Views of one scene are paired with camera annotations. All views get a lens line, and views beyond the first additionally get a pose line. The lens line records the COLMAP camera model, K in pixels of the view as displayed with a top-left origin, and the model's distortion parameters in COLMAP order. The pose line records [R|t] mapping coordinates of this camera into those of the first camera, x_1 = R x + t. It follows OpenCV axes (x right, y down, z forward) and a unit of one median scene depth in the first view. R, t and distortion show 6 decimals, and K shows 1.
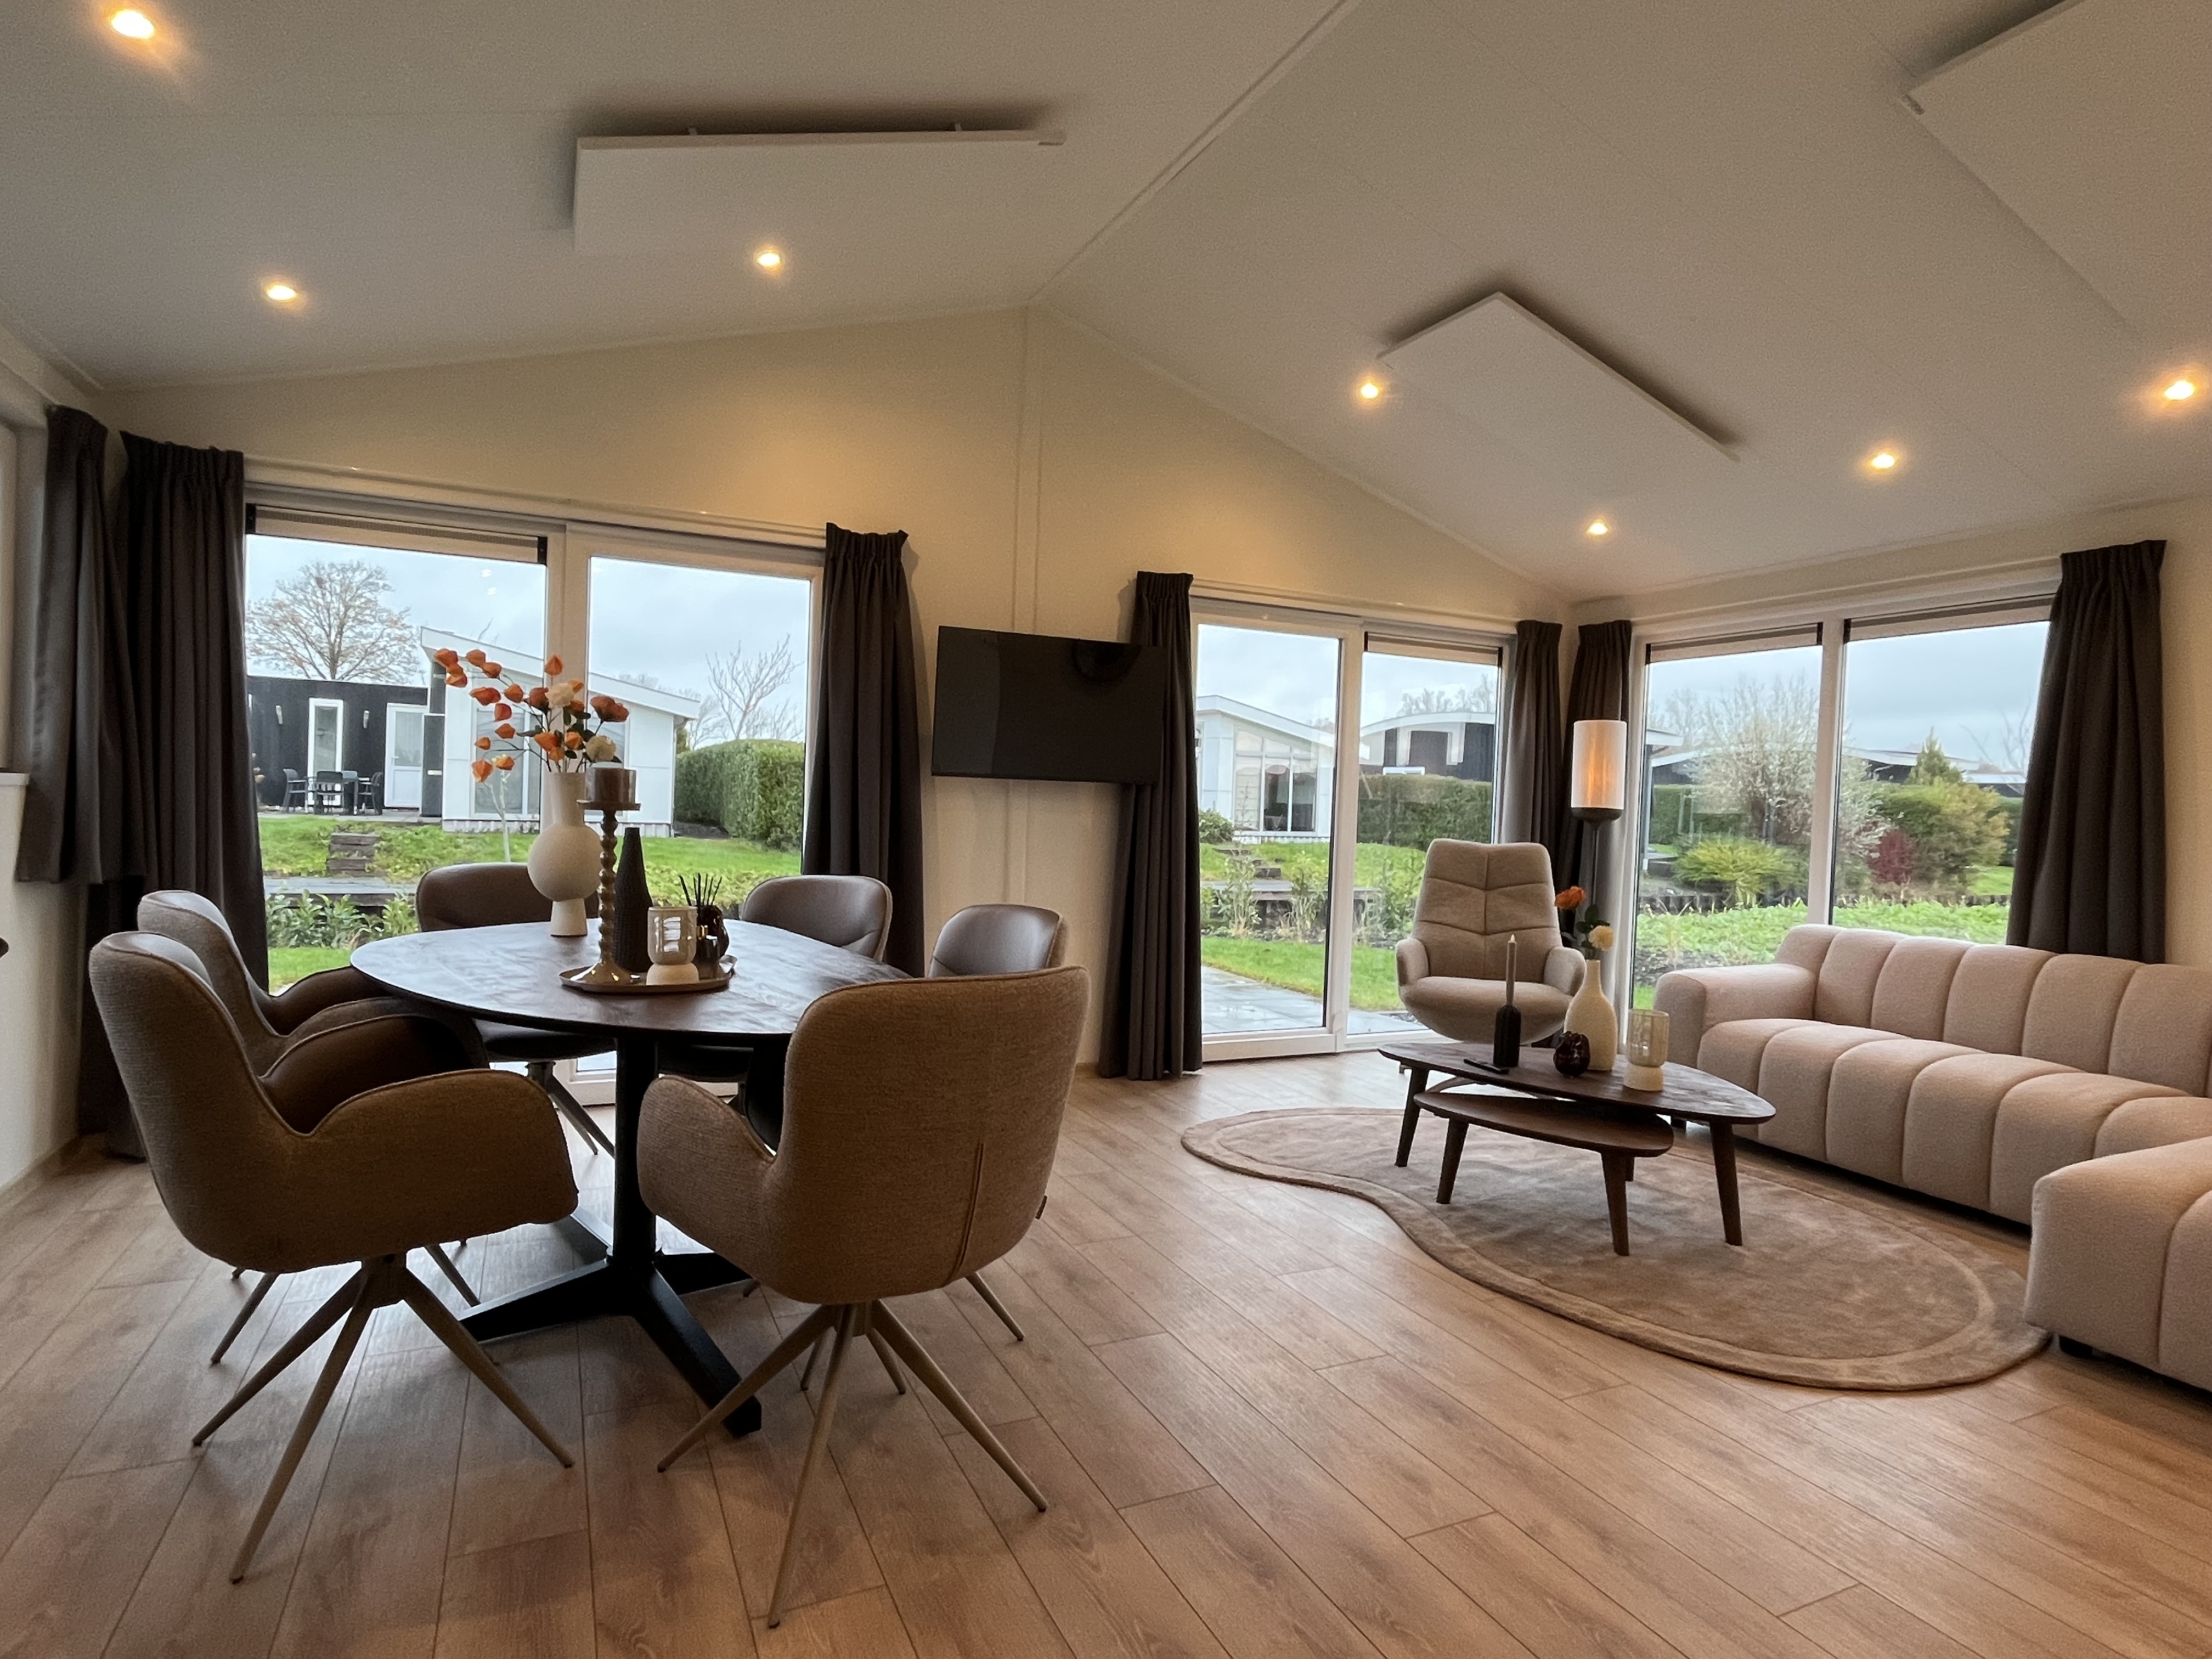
lens RADIAL K [[1168.5, 0, 1098.3], [0, 1168.5, 829.1], [0, 0, 1]] dist [-0.004527, 0.000800]
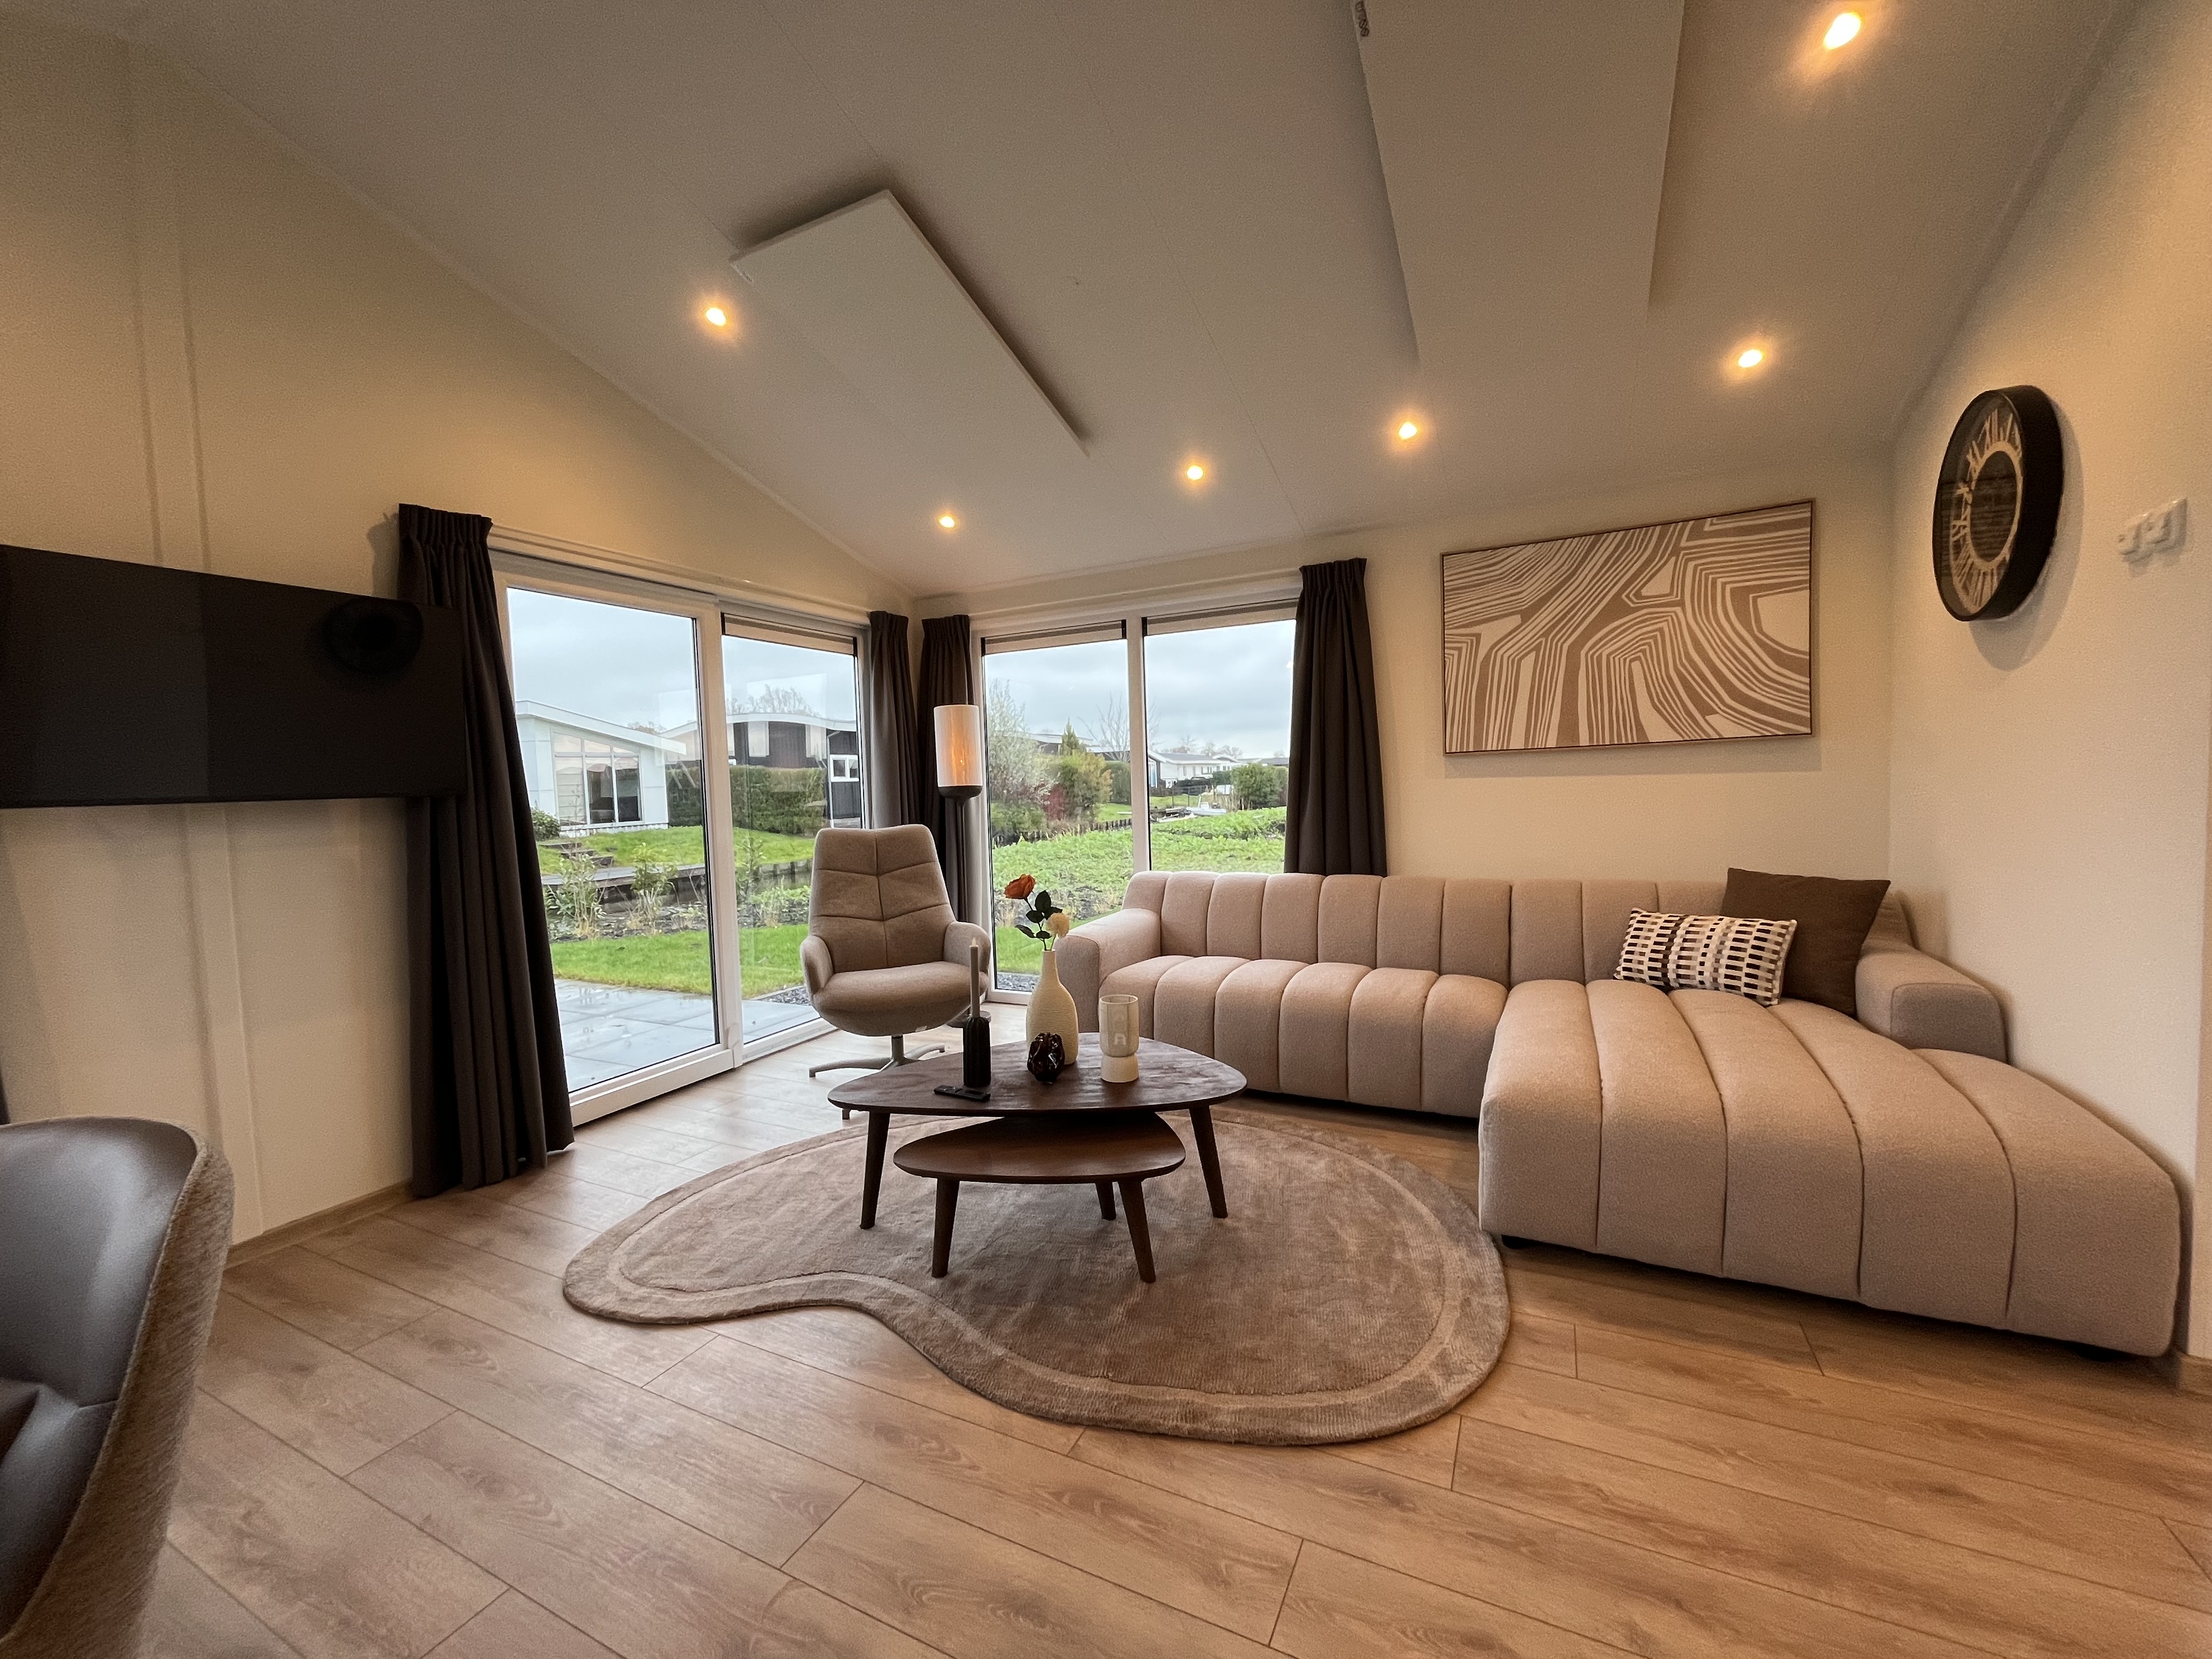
lens RADIAL K [[887.7, 0, 1096.5], [0, 887.7, 827.2], [0, 0, 1]] dist [-0.004319, -0.001028]
pose [[0.784927, -0.094317, 0.612367, 0.018944], [0.078118, 0.995524, 0.053201, -0.016280], [-0.614643, 0.006078, 0.788782, 0.313845]]
